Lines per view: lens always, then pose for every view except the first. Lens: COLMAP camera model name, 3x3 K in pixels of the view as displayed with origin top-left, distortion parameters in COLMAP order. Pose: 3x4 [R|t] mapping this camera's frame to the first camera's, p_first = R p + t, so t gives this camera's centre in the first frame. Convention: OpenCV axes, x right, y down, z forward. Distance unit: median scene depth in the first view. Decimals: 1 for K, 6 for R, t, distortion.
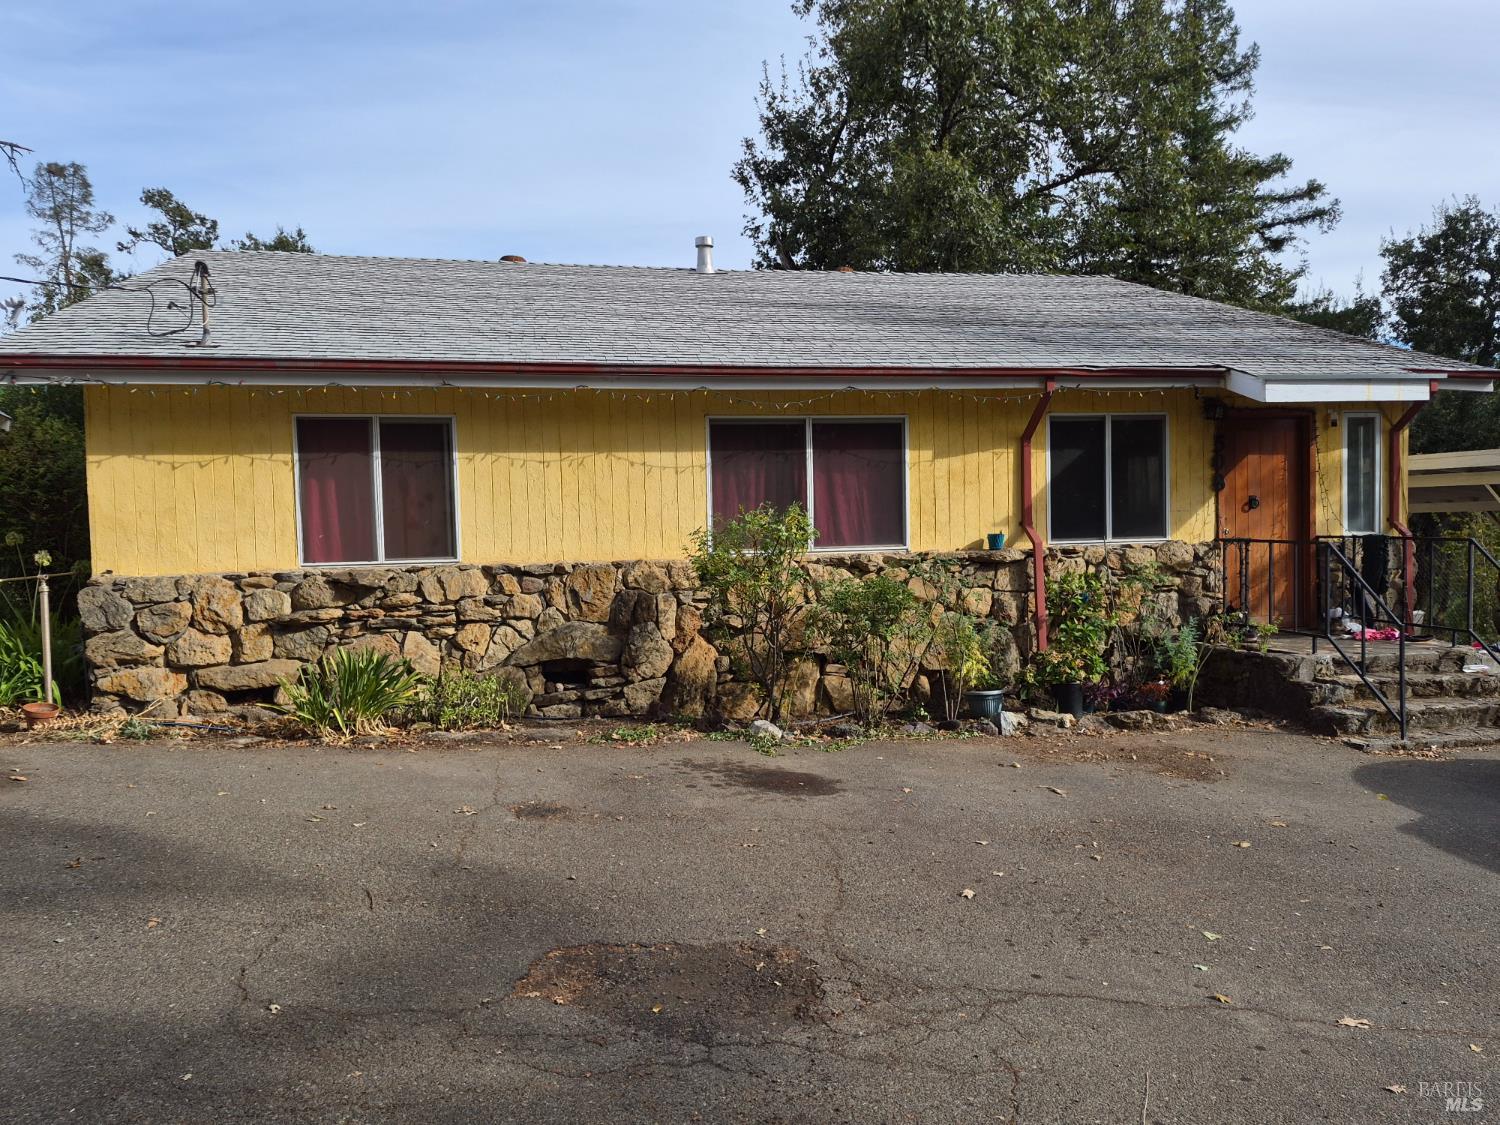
lens RADIAL K [[1143.1, 0, 750.0], [0, 1143.1, 562.5], [0, 0, 1]] dist [0.090094, -0.163274]
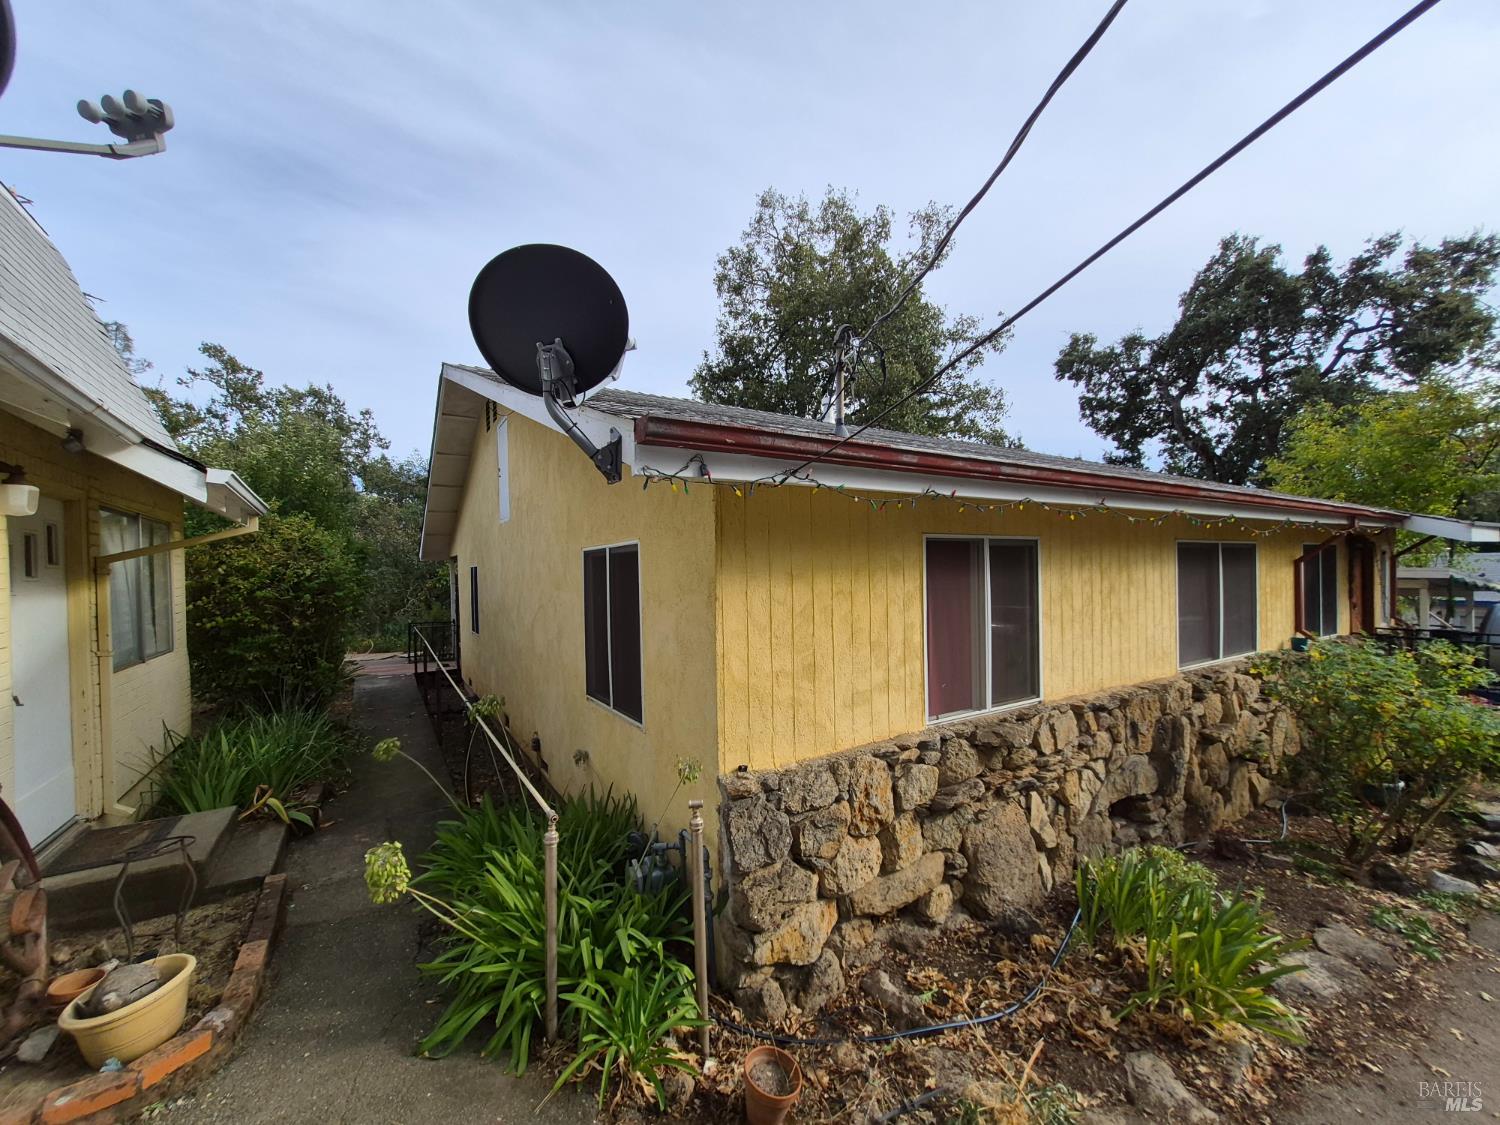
lens RADIAL K [[599.9, 0, 750.0], [0, 599.9, 562.5], [0, 0, 1]] dist [-0.009973, -0.000123]
pose [[0.946081, 0.011681, 0.323721, -0.634239], [0.006719, 0.998427, -0.055661, -0.085616], [-0.323862, 0.054835, 0.944514, 0.643211]]
